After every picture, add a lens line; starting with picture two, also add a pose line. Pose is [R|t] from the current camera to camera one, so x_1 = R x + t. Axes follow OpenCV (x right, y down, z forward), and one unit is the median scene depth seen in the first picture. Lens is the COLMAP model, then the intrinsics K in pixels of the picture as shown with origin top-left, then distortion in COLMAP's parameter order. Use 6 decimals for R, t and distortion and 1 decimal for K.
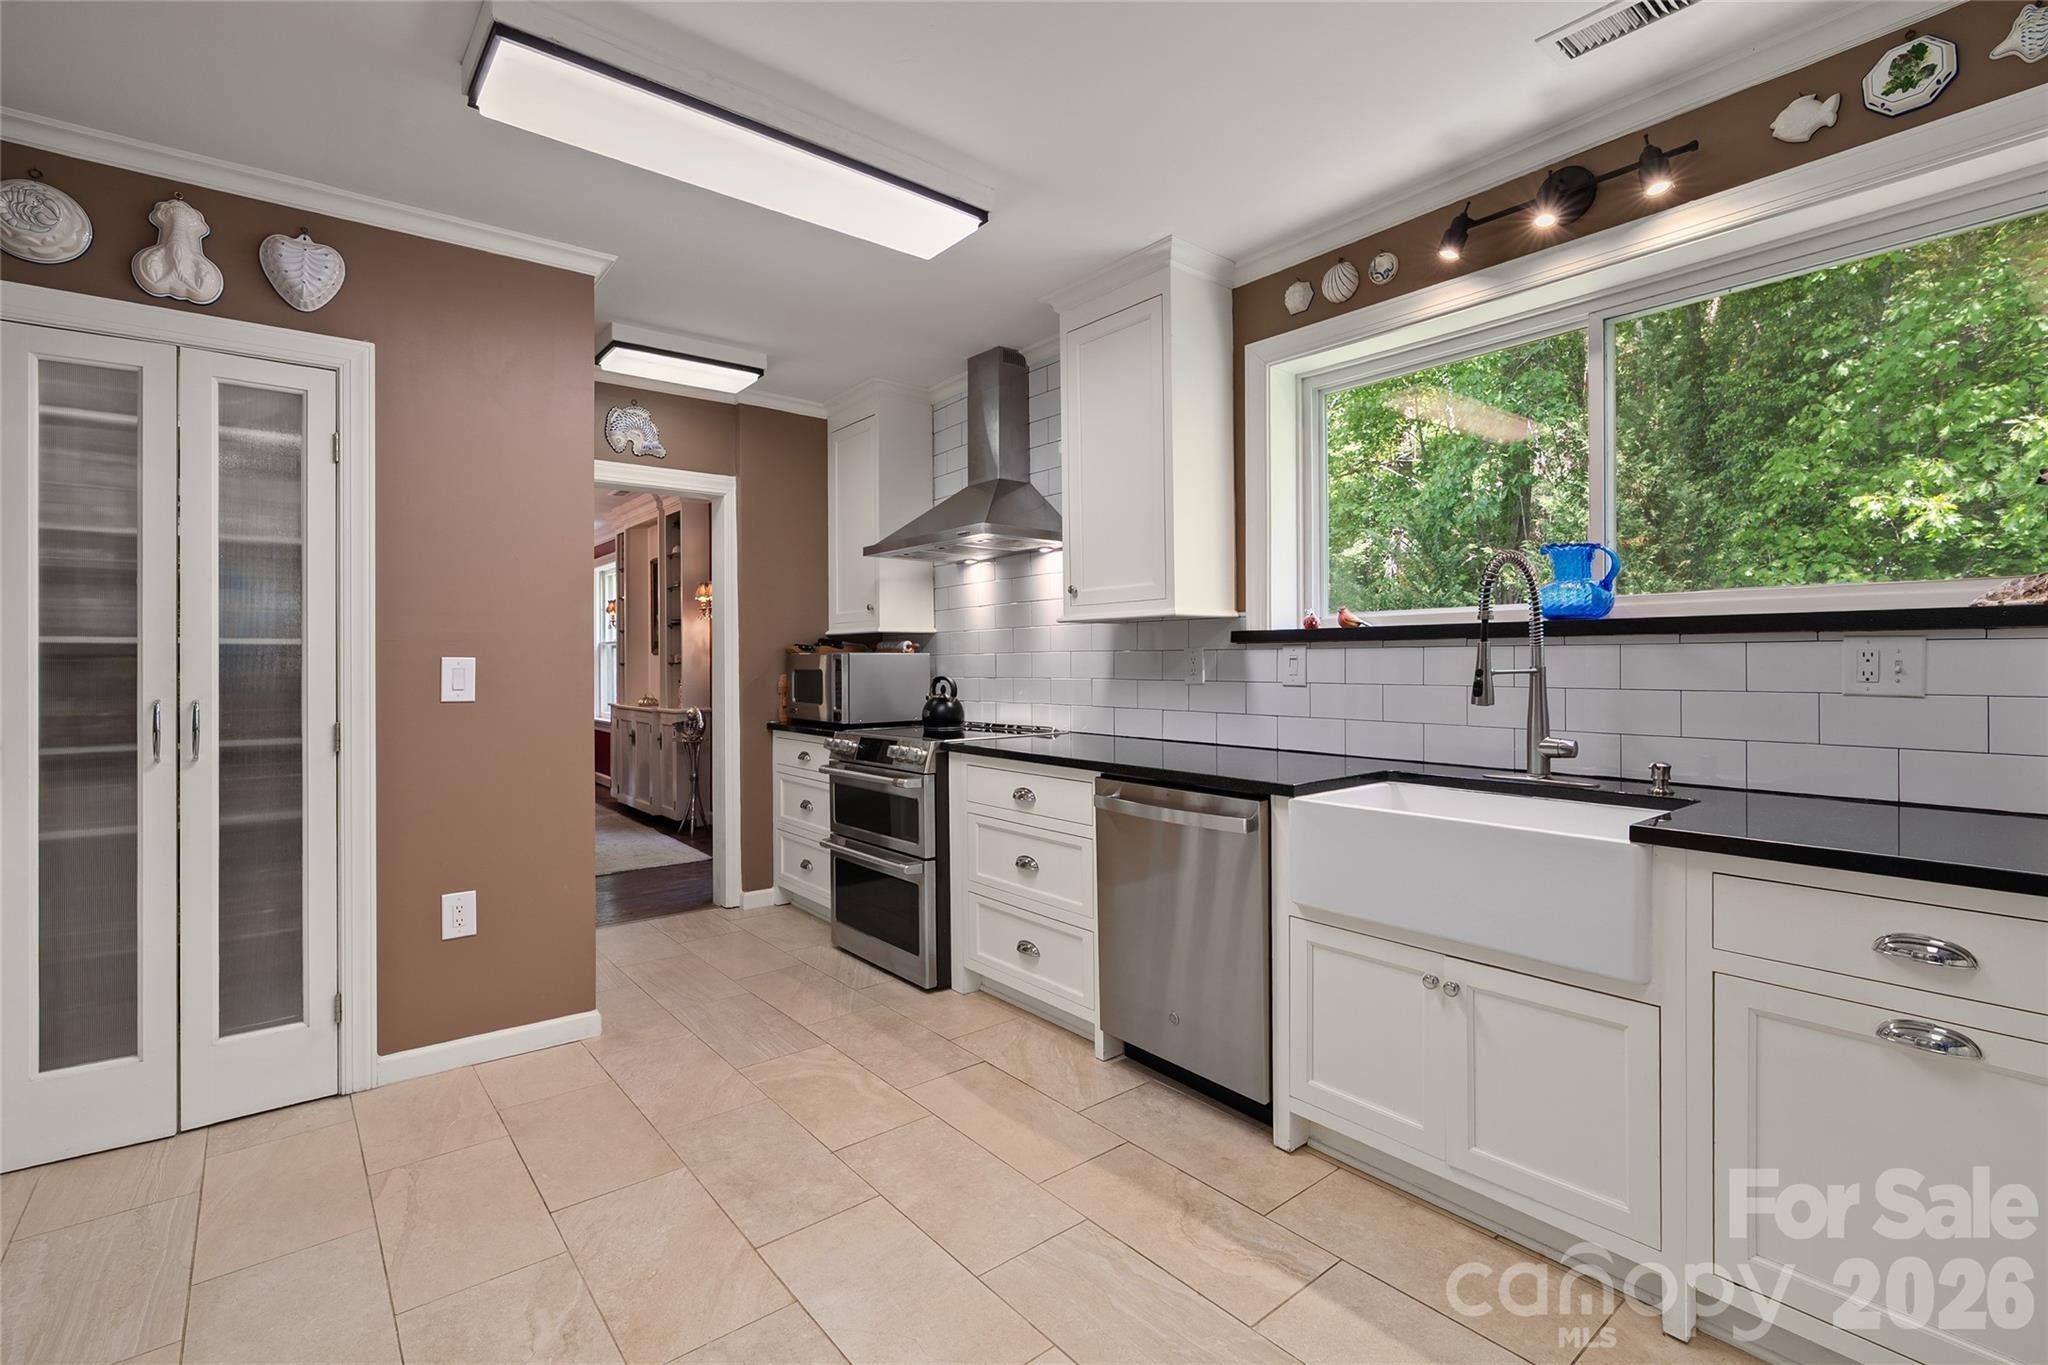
lens RADIAL K [[920.6, 0, 1021.9], [0, 920.6, 662.2], [0, 0, 1]] dist [-0.002240, 0.000198]
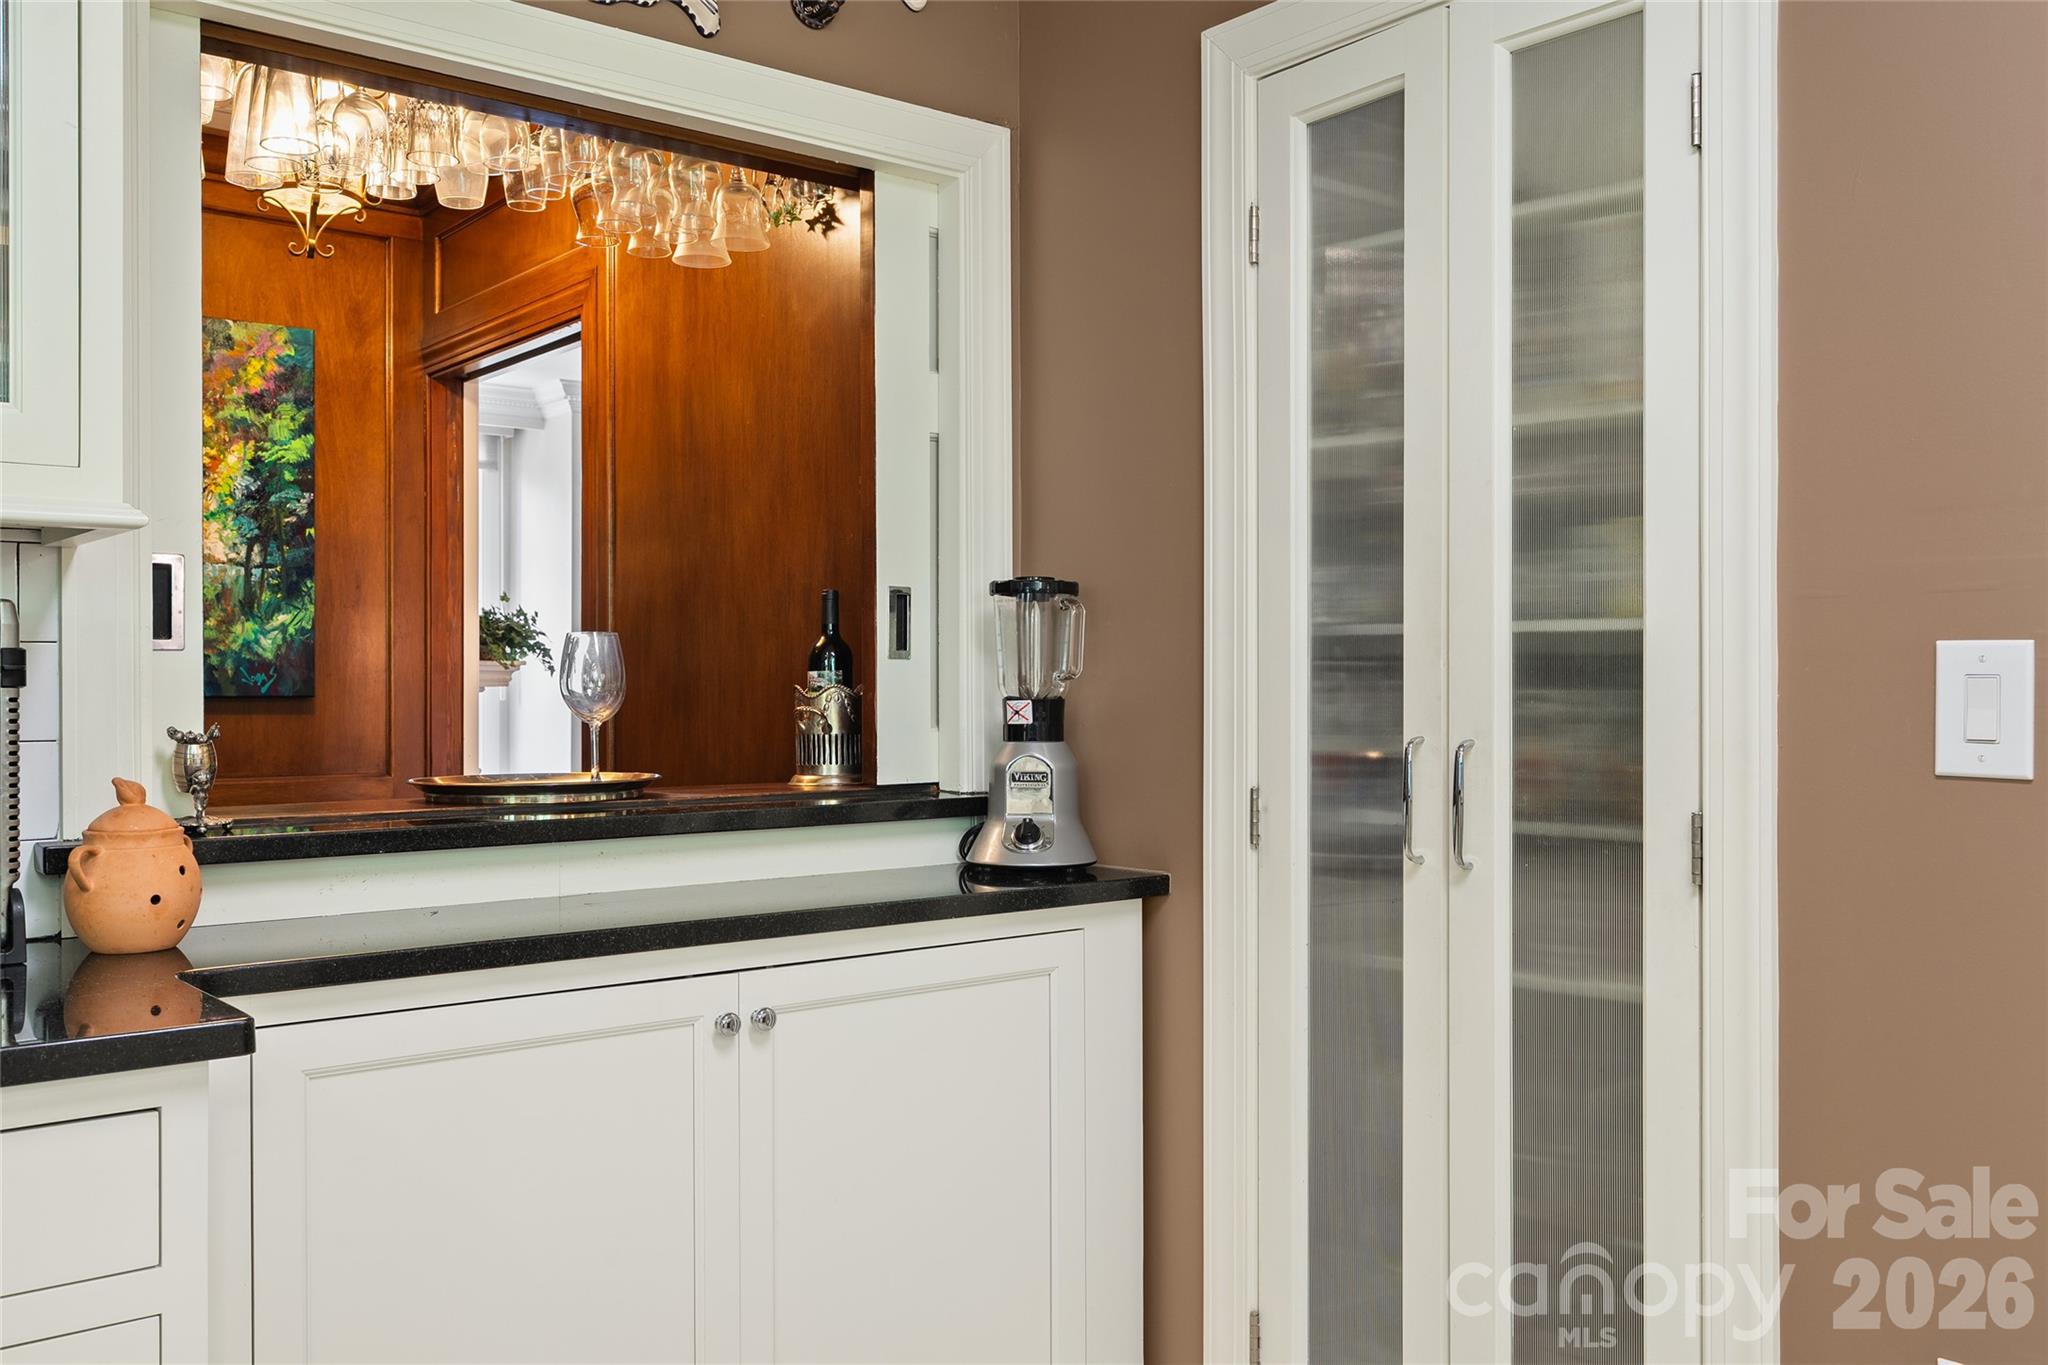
lens RADIAL K [[1738.9, 0, 1023.3], [0, 1738.9, 685.6], [0, 0, 1]] dist [0.000799, 0.000505]
pose [[-0.004130, 0.001500, -0.999990, 0.001759], [-0.001875, 0.999997, 0.001507, 0.009534], [0.999990, 0.001881, -0.004128, 0.635392]]
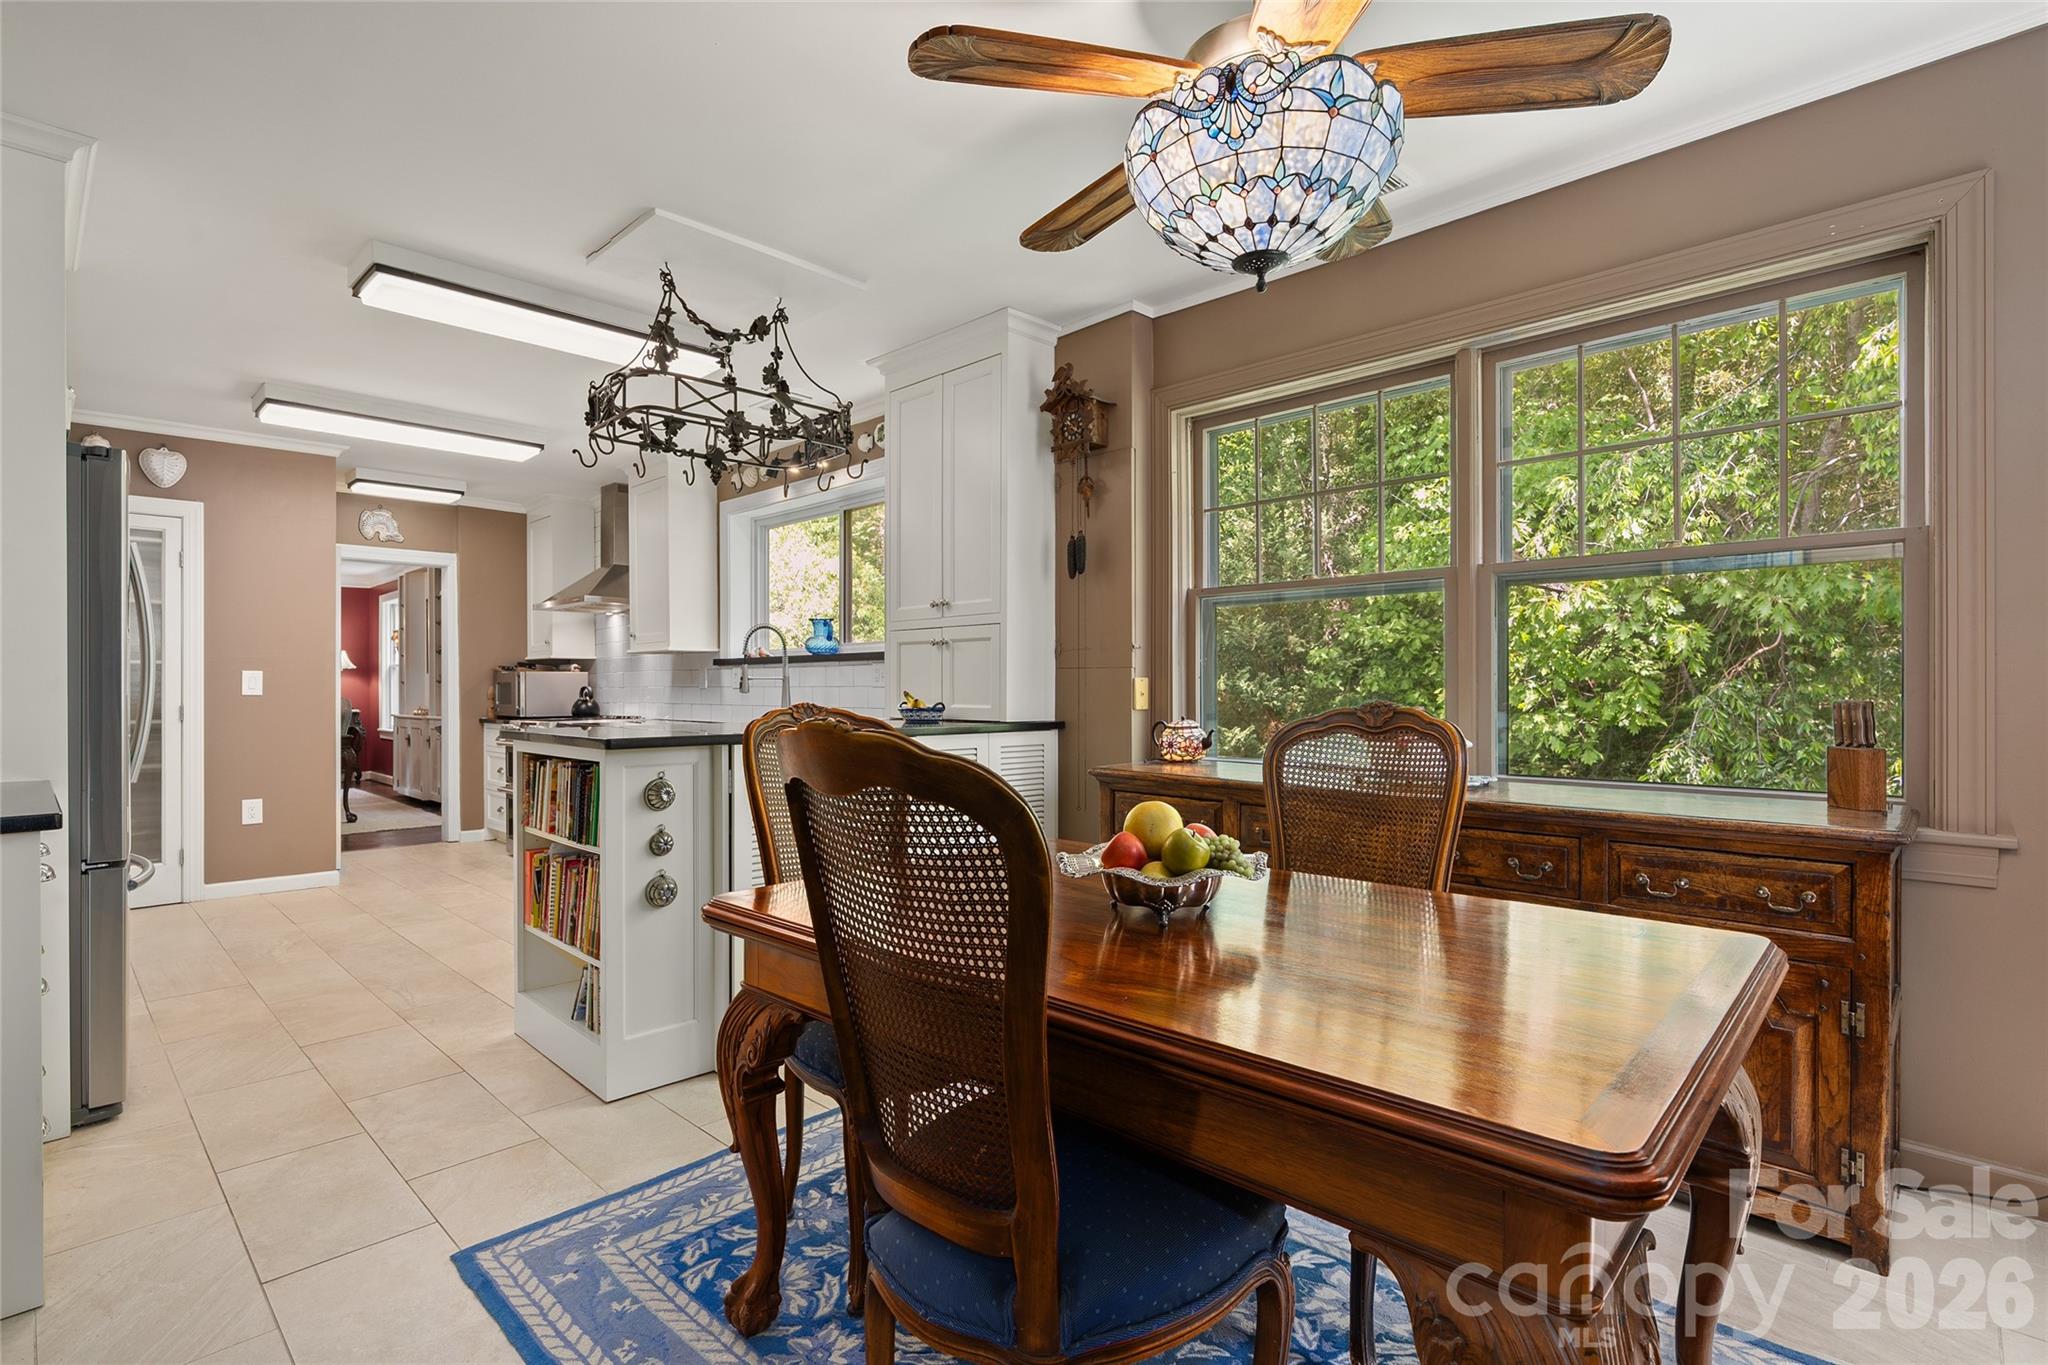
lens RADIAL K [[963.8, 0, 1011.3], [0, 963.8, 688.6], [0, 0, 1]] dist [0.002129, 0.000749]
pose [[0.994099, 0.001794, 0.108463, 0.665327], [-0.001685, 0.999998, -0.001094, 0.028511], [-0.108465, 0.000905, 0.994100, -1.049240]]
